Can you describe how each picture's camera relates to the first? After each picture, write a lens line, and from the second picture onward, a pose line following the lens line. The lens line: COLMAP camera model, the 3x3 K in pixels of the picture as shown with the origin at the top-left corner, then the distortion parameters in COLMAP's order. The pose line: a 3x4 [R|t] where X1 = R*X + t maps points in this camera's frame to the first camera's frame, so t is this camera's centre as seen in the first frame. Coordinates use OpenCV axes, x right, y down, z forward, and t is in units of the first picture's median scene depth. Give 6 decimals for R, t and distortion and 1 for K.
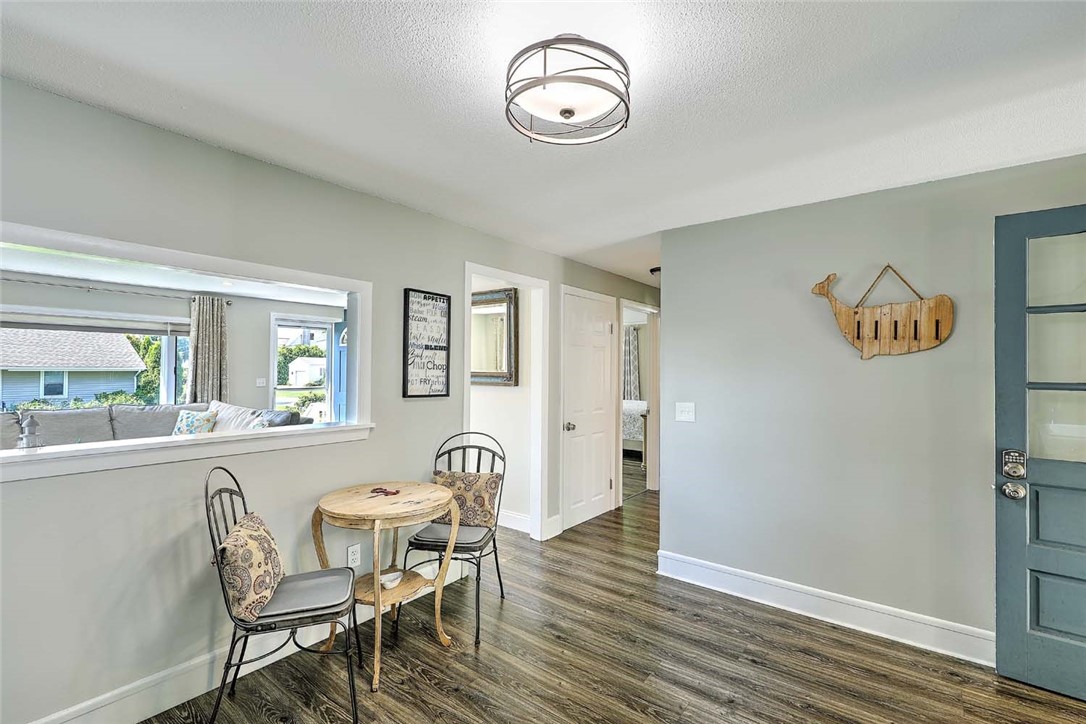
lens RADIAL K [[479.5, 0, 543.0], [0, 479.5, 362.0], [0, 0, 1]] dist [0.002531, -0.000446]
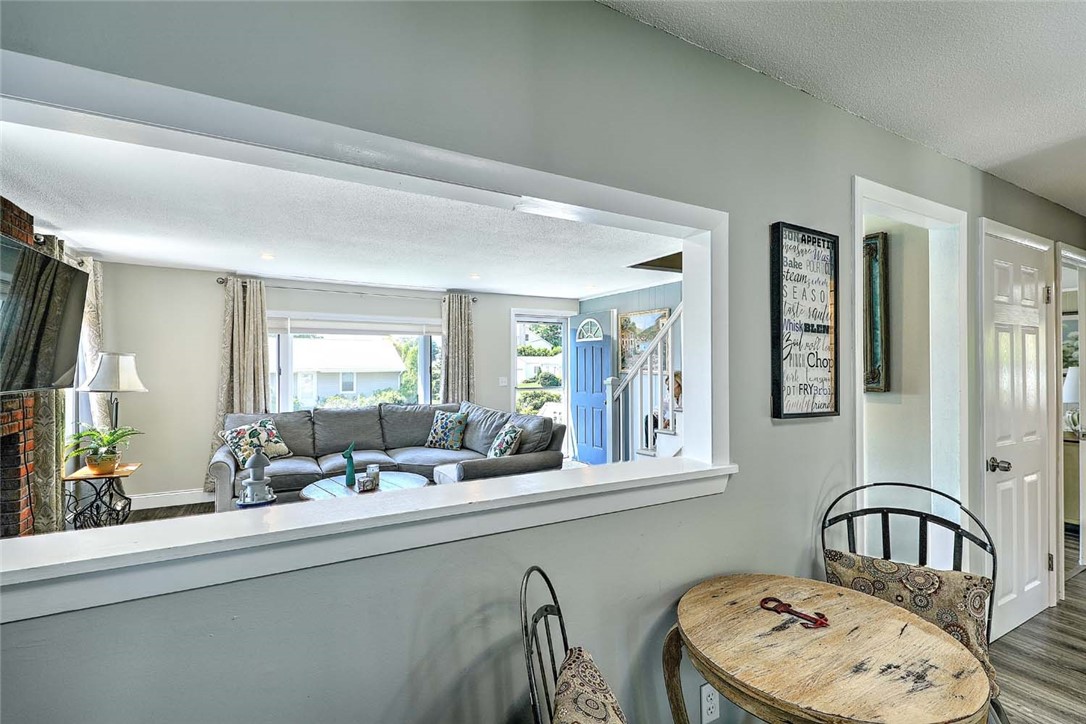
lens RADIAL K [[479.5, 0, 543.0], [0, 479.5, 362.0], [0, 0, 1]] dist [0.002531, -0.000446]
pose [[0.915594, -0.011424, -0.401941, -0.290372], [0.013805, 0.999900, 0.003028, 0.003066], [0.401866, -0.008321, 0.915661, 0.349485]]
